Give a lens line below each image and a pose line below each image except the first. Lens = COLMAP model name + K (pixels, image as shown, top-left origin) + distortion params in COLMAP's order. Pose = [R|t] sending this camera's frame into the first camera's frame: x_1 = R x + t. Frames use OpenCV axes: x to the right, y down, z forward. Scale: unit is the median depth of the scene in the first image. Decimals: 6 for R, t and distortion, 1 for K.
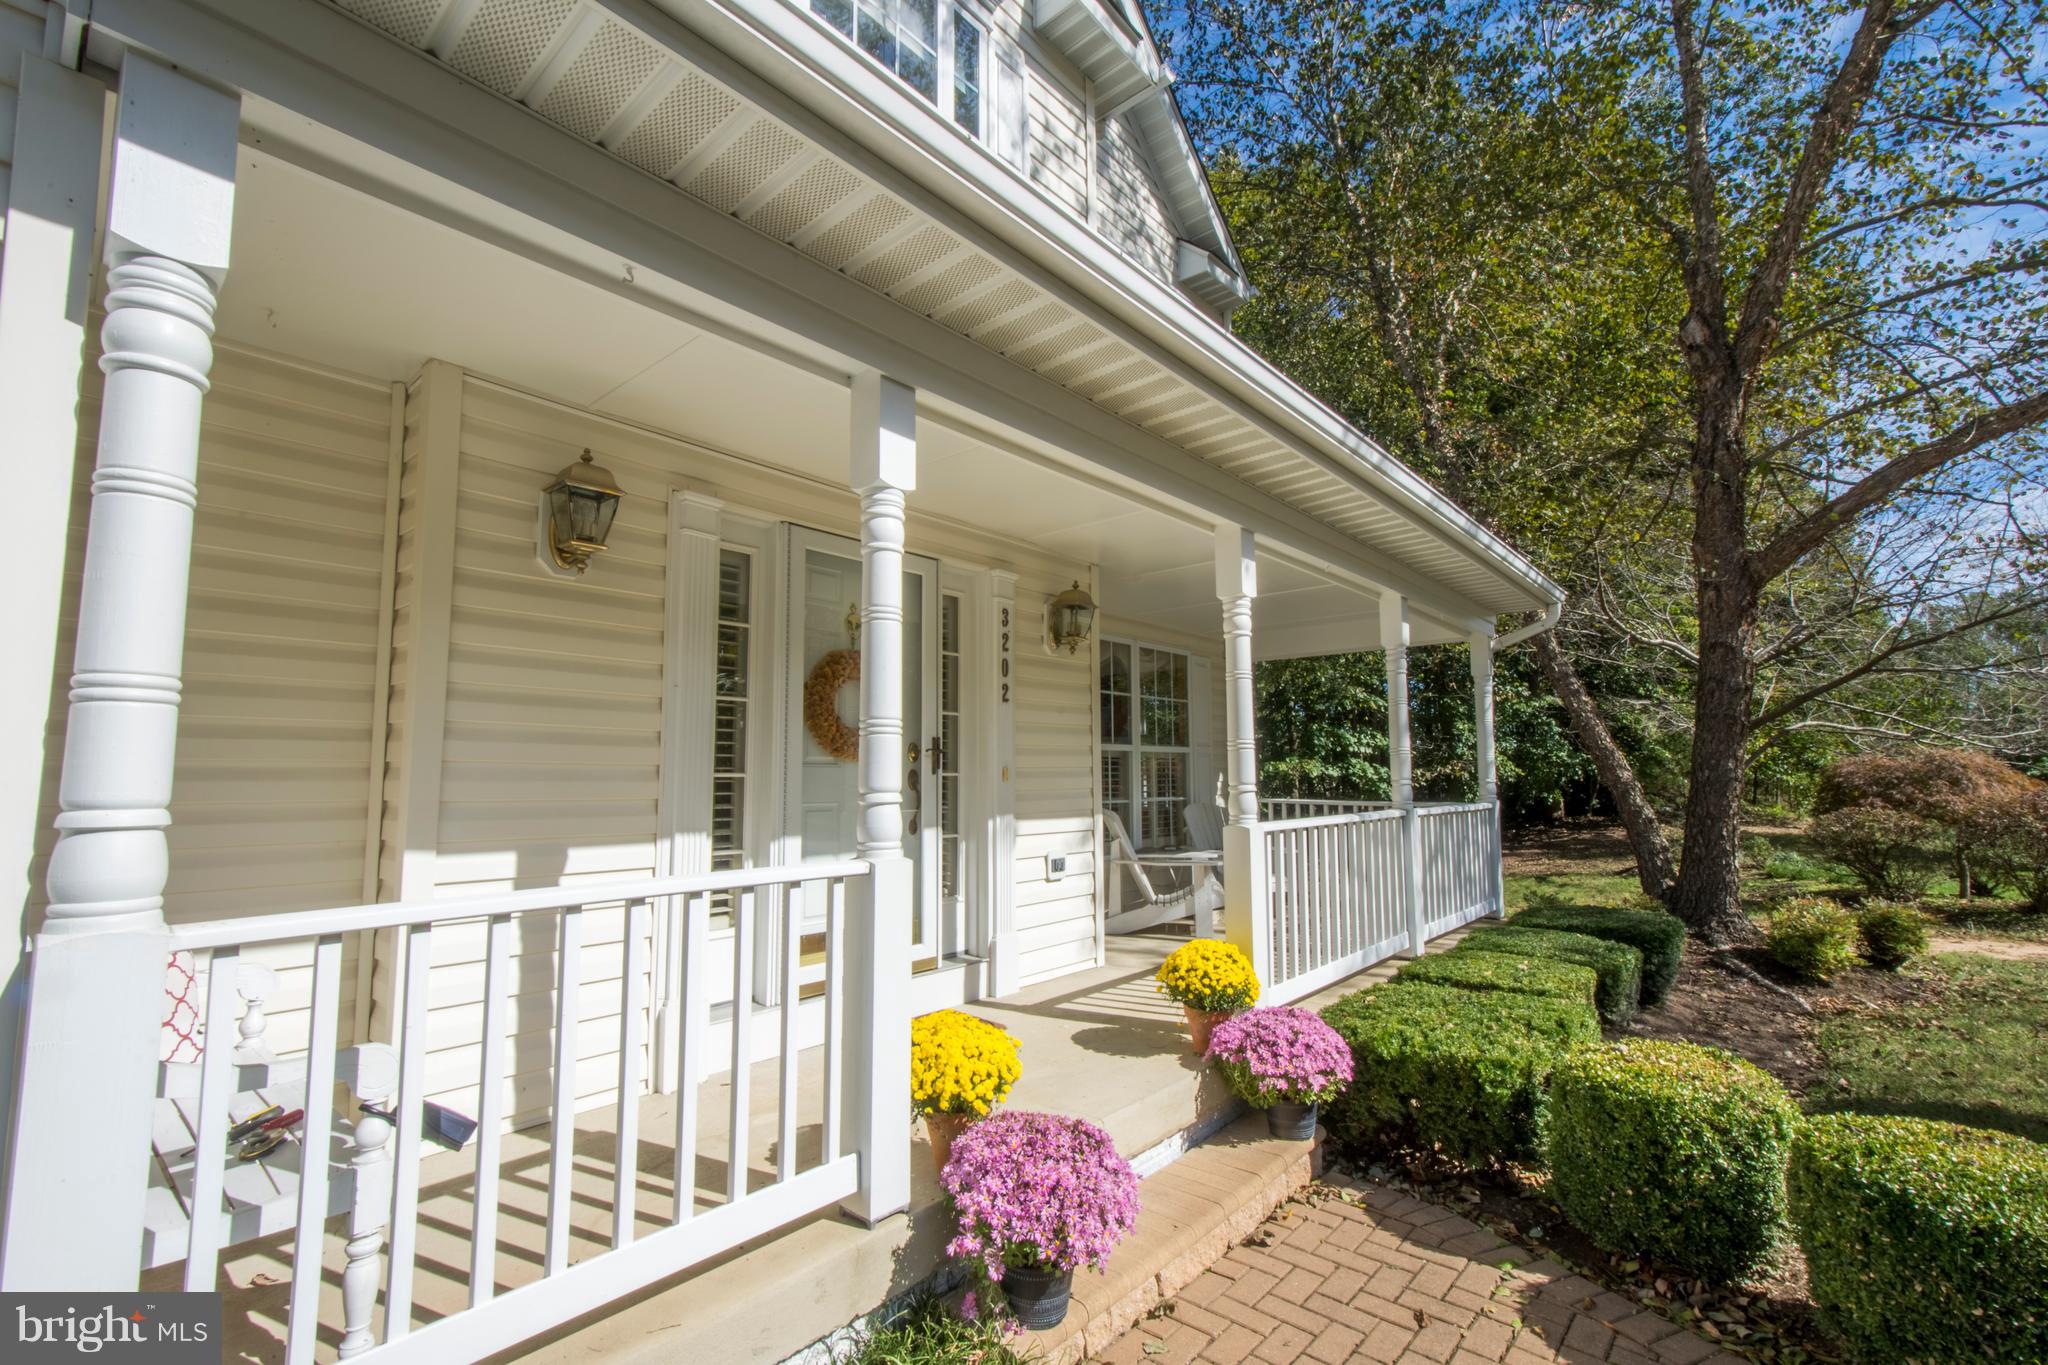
lens RADIAL K [[913.7, 0, 1022.3], [0, 913.7, 686.2], [0, 0, 1]] dist [0.016865, -0.000224]
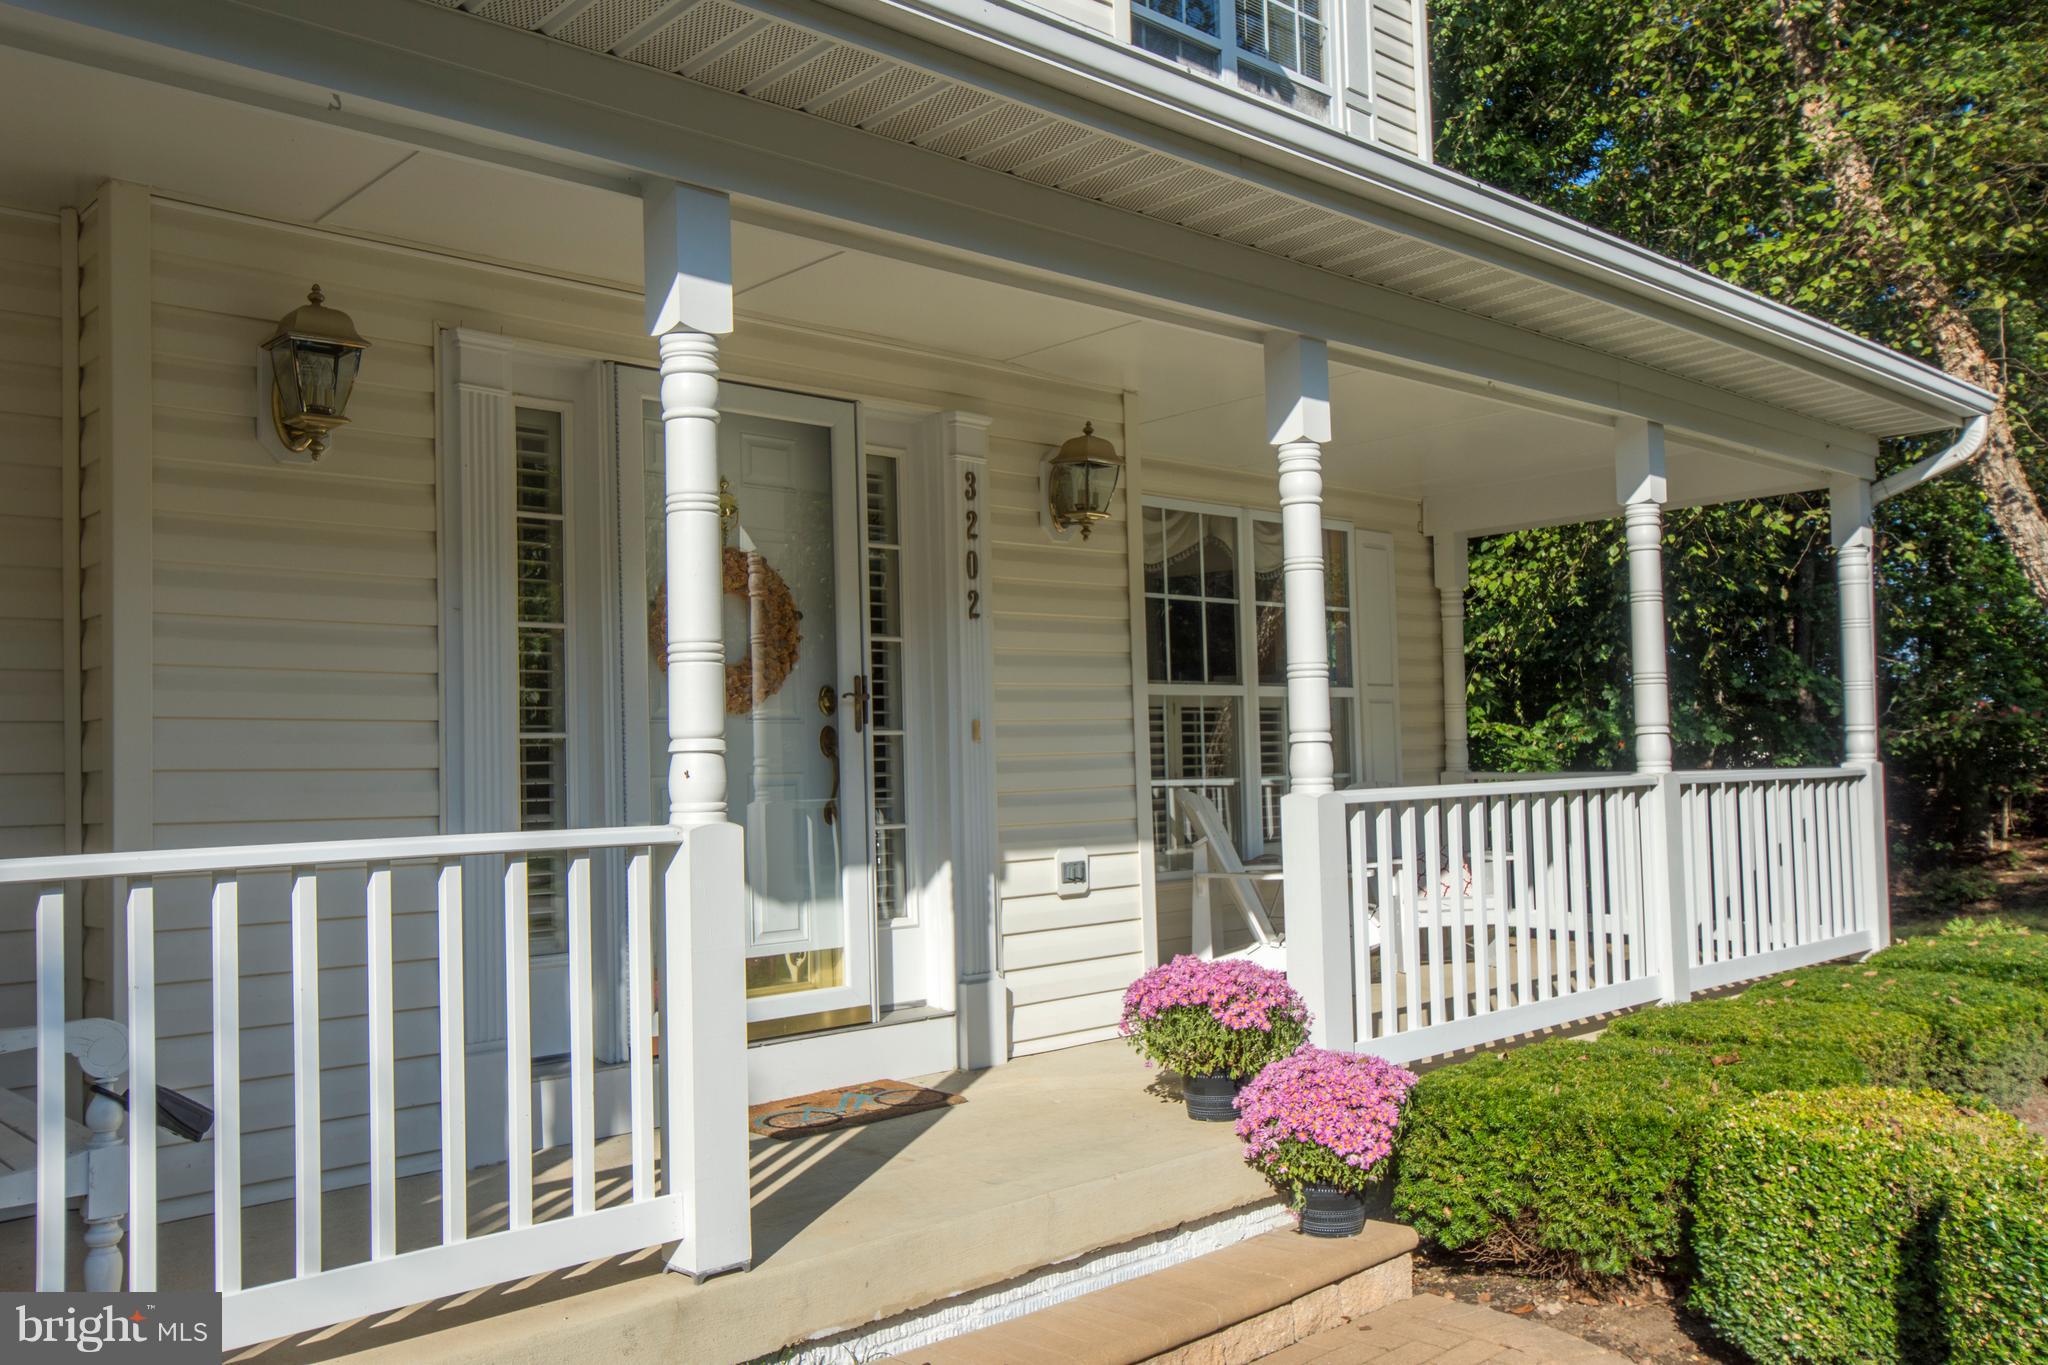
lens RADIAL K [[1726.1, 0, 1017.2], [0, 1726.1, 690.4], [0, 0, 1]] dist [-0.002032, -0.000107]
pose [[0.994811, -0.028124, -0.097772, 0.159872], [0.033501, 0.997990, 0.053798, 0.004352], [0.096062, -0.056795, 0.993754, -0.252370]]
